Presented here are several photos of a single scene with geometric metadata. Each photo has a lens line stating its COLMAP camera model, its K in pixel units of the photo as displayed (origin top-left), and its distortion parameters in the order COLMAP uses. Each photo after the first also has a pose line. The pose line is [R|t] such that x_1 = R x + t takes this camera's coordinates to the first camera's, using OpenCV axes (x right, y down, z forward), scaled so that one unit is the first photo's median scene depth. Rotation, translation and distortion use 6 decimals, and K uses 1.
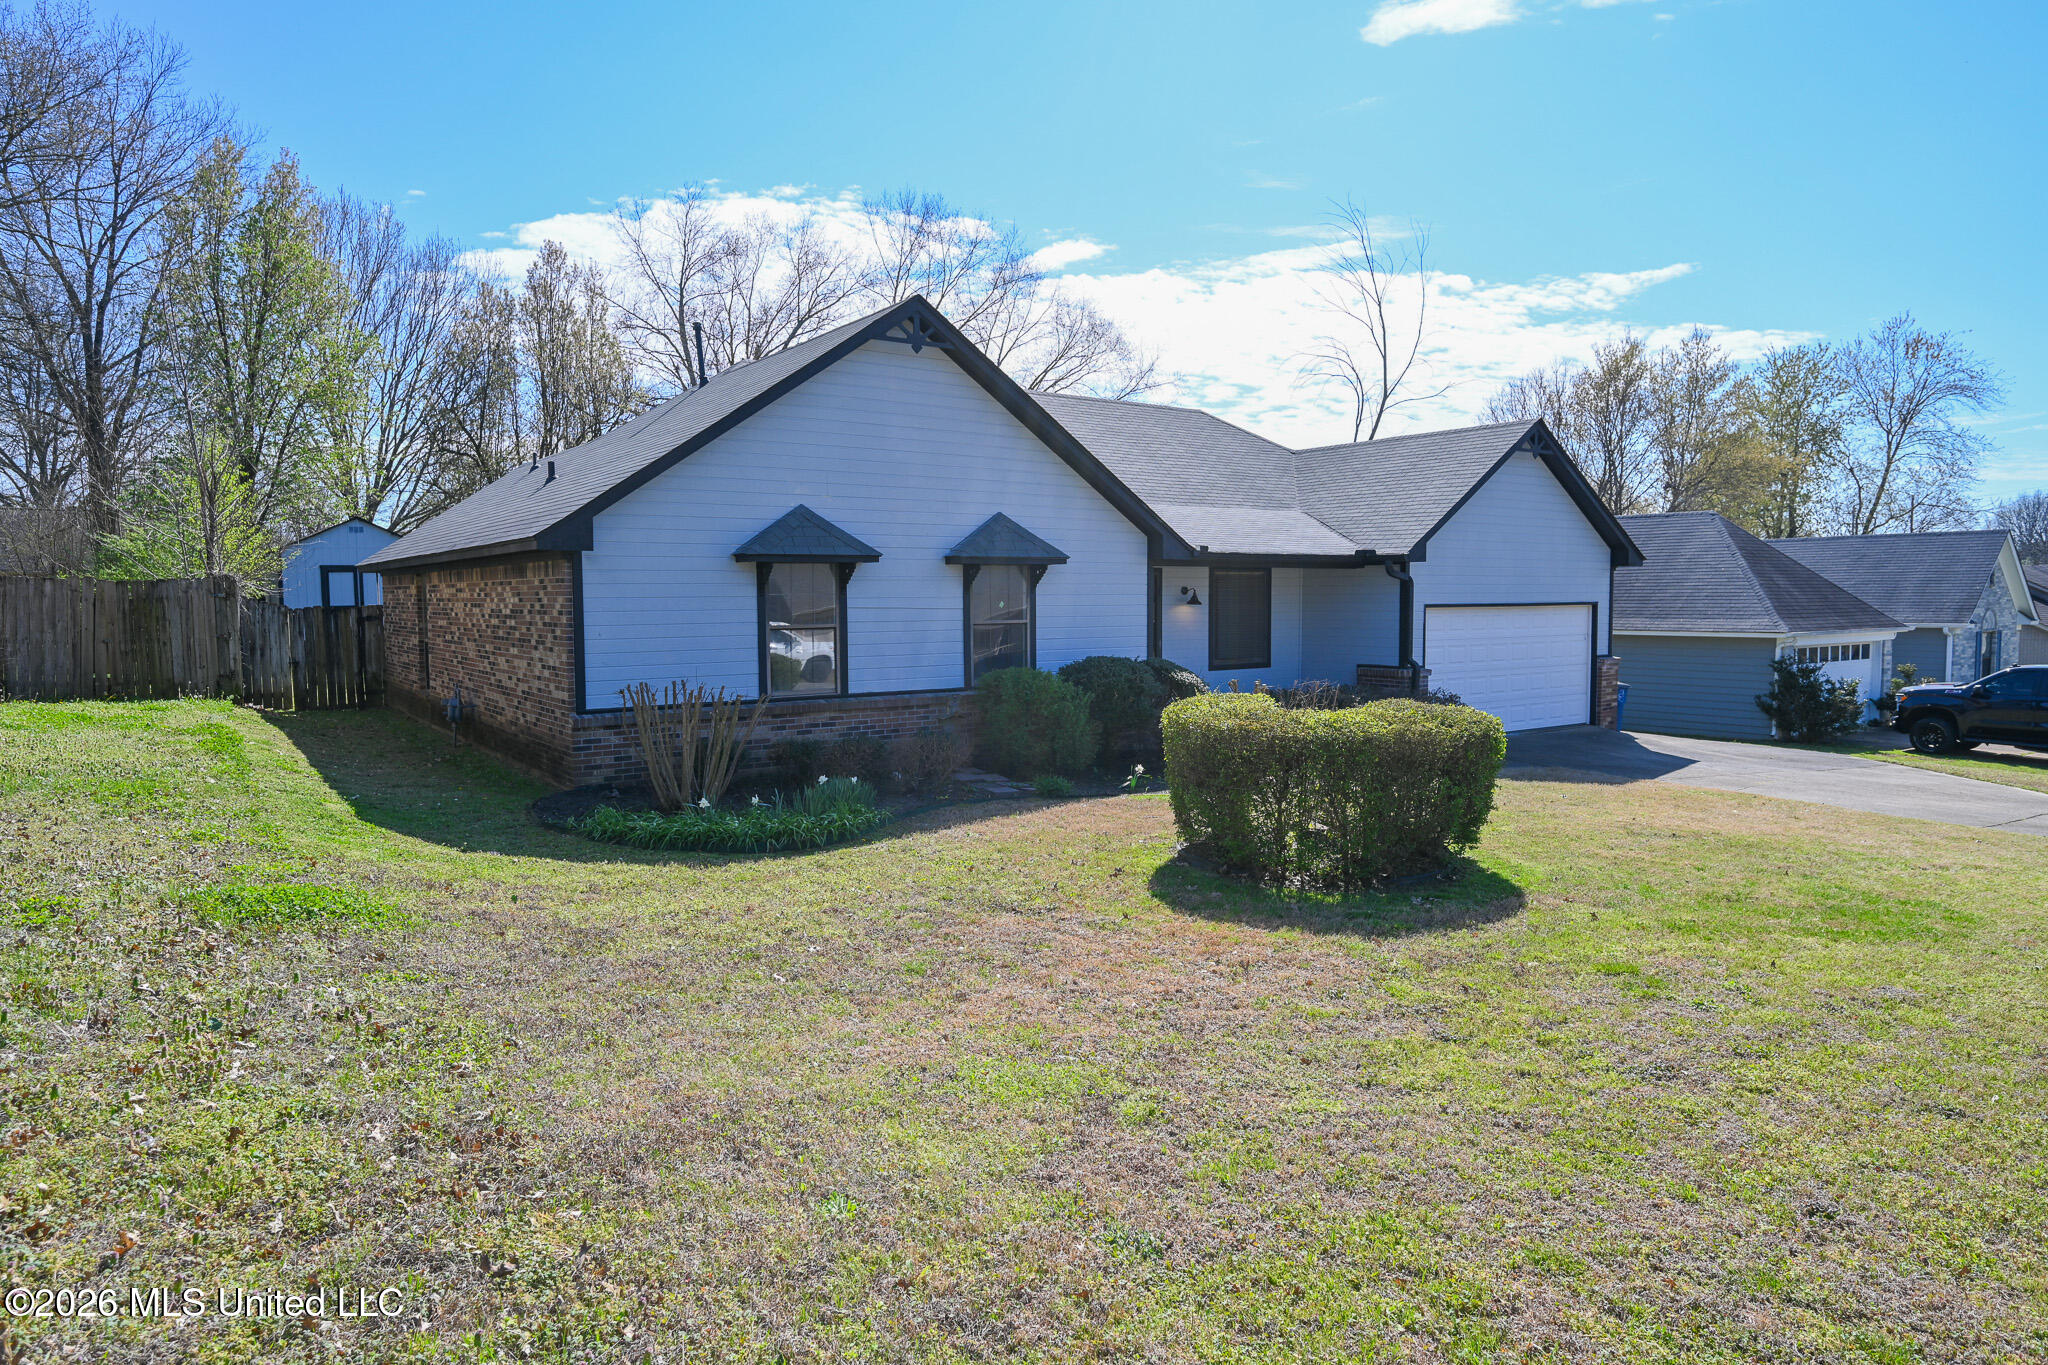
lens RADIAL K [[1265.9, 0, 1020.0], [0, 1265.9, 680.0], [0, 0, 1]] dist [-0.007871, -0.000960]
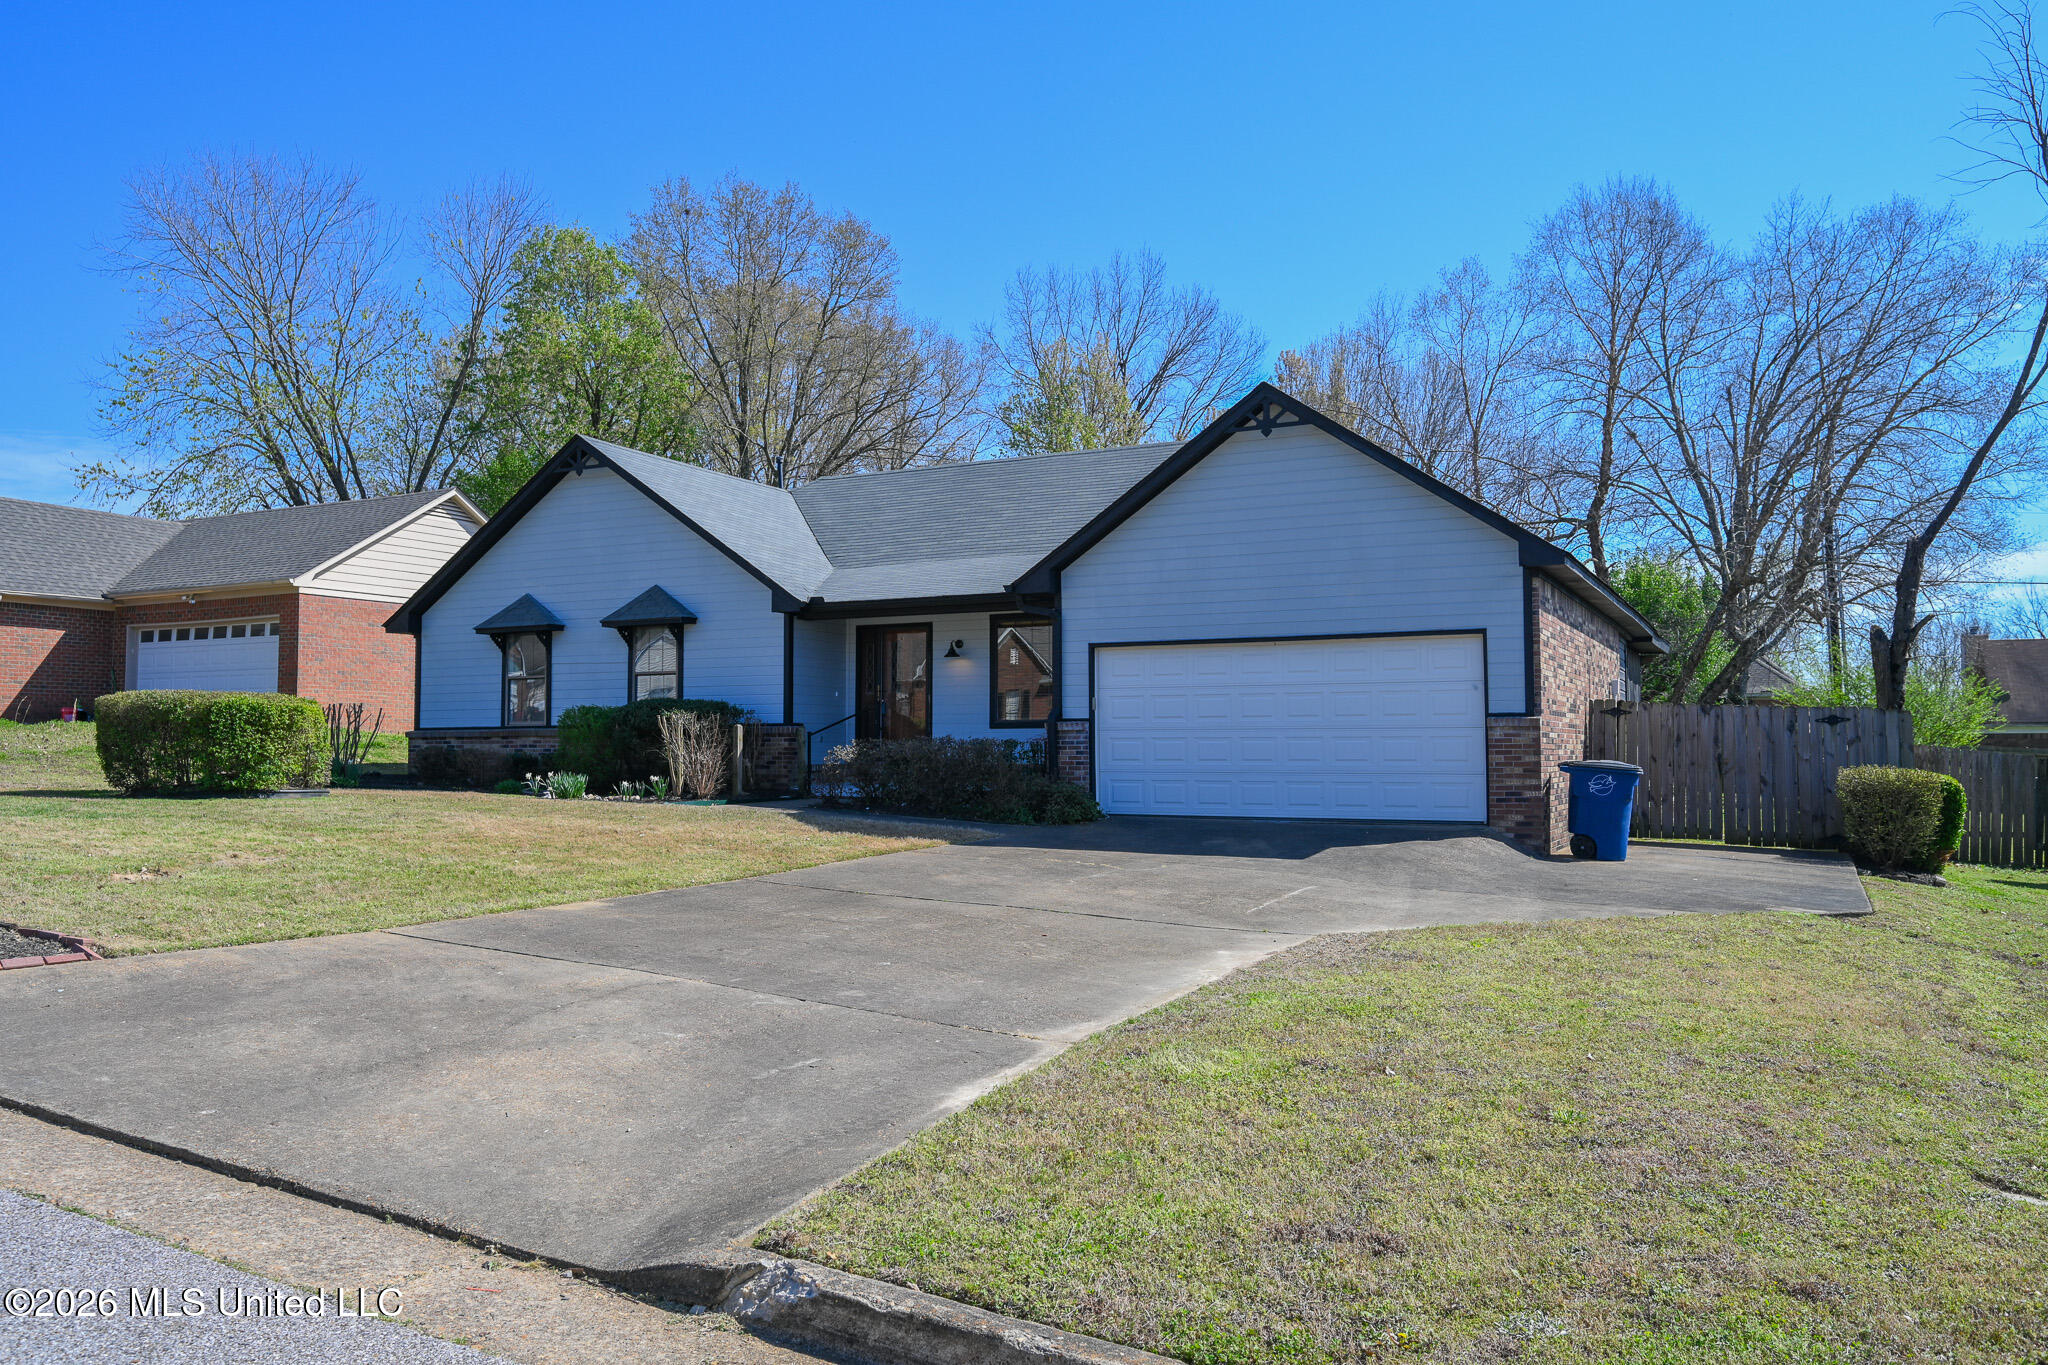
lens RADIAL K [[1475.1, 0, 1024.2], [0, 1475.1, 682.1], [0, 0, 1]] dist [0.006406, -0.001063]
pose [[0.474996, -0.037197, -0.879202, 0.933050], [-0.061929, 0.995216, -0.075563, 0.032772], [0.877806, 0.090340, 0.470420, 0.421407]]
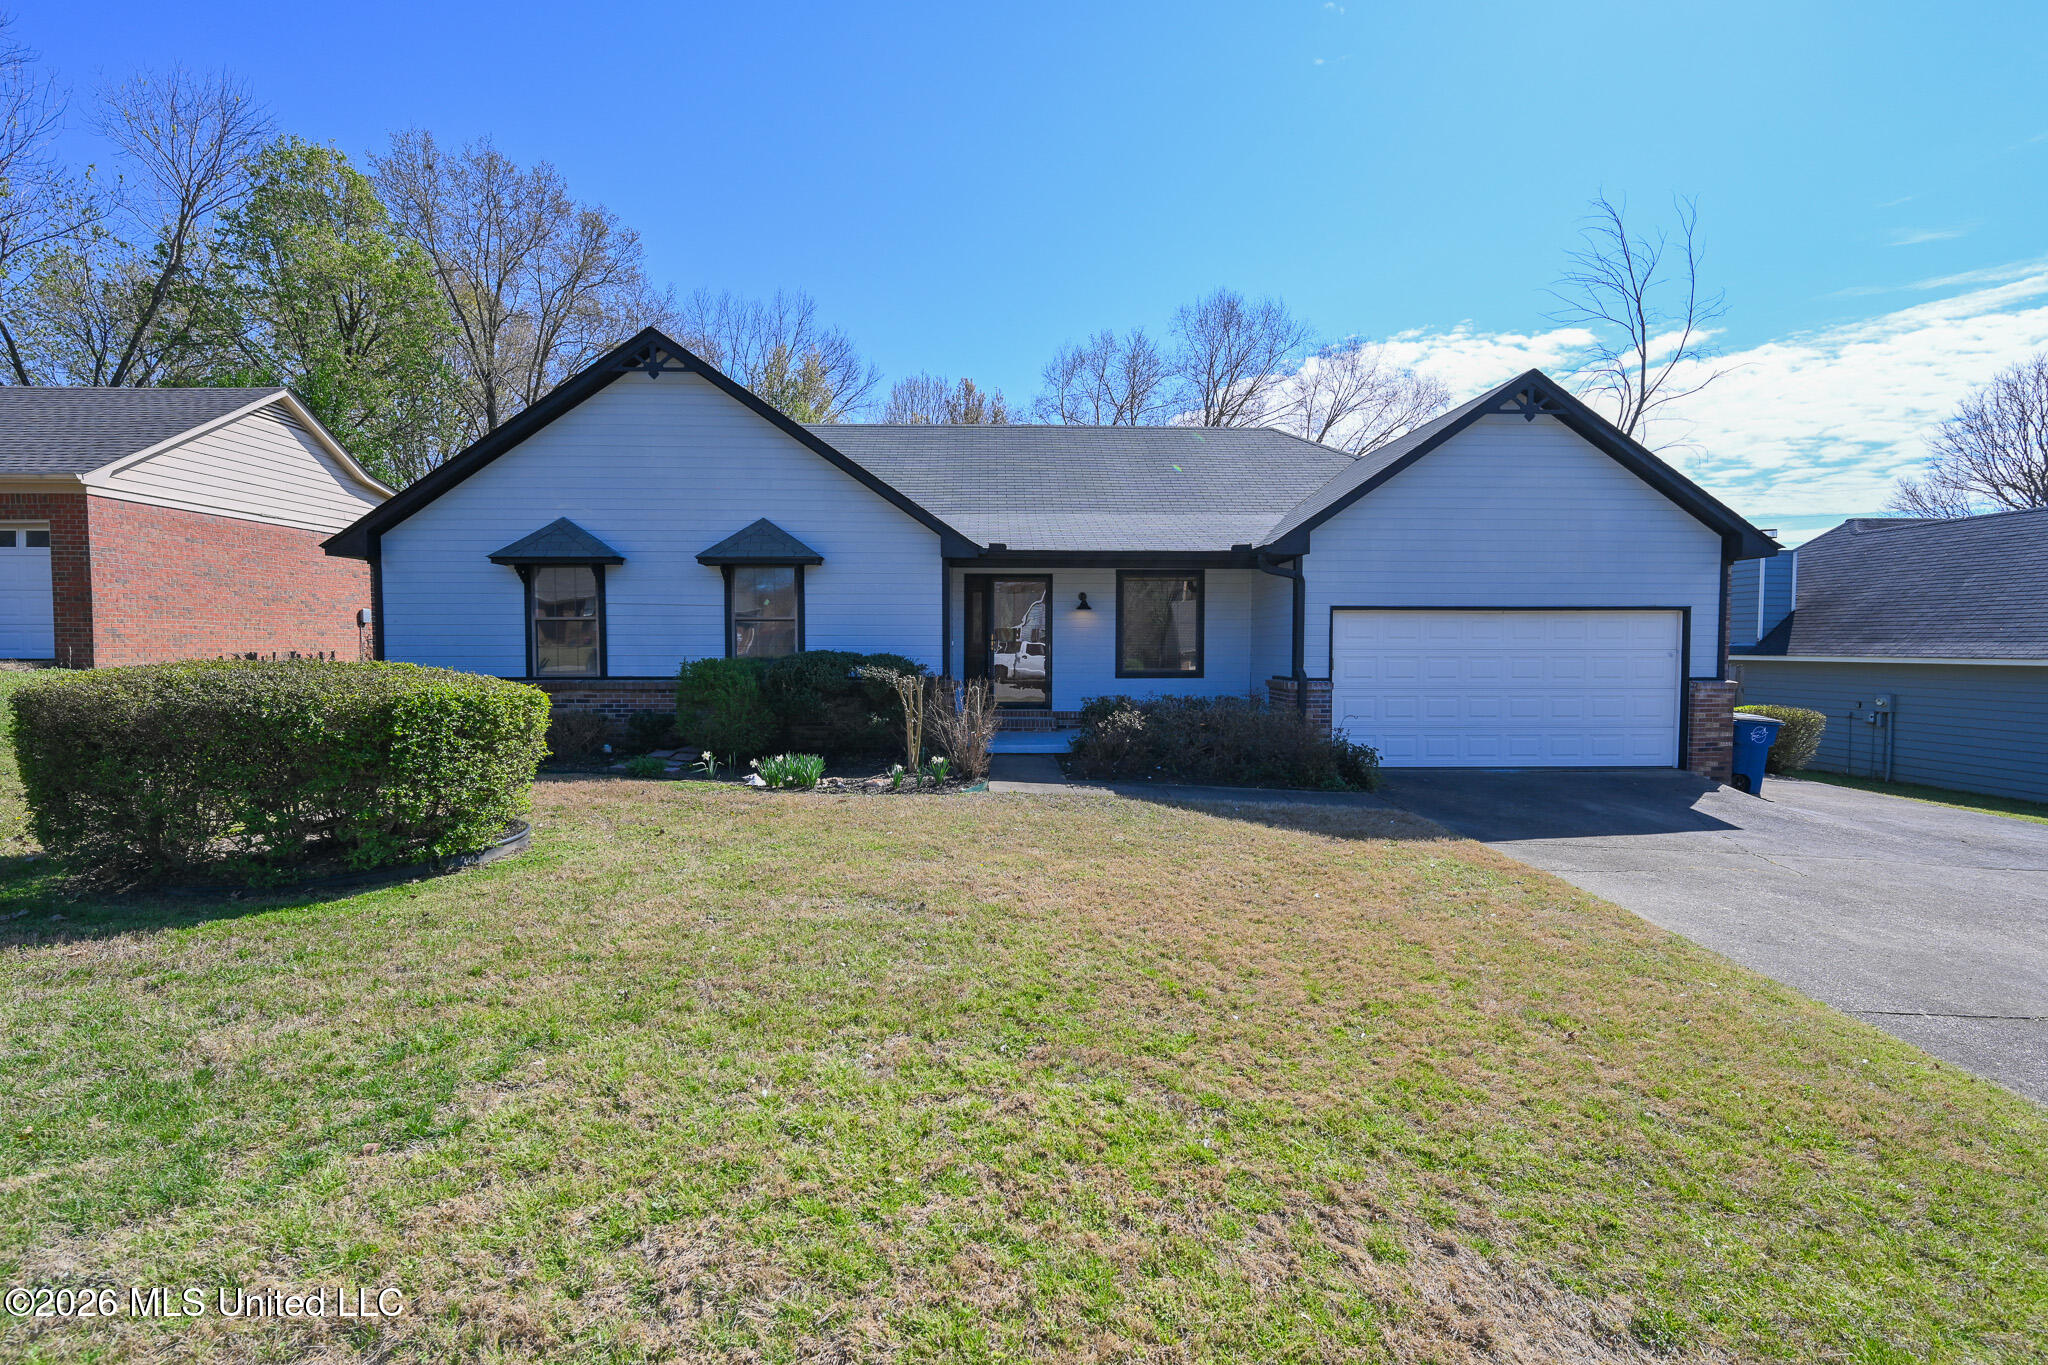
lens RADIAL K [[911.6, 0, 1119.5], [0, 911.6, 698.2], [0, 0, 1]] dist [0.001532, 0.000921]
pose [[0.836006, 0.032537, -0.547756, 0.441862], [-0.042074, 0.999103, -0.004868, 0.009263], [0.547106, 0.027116, 0.836624, 0.336293]]
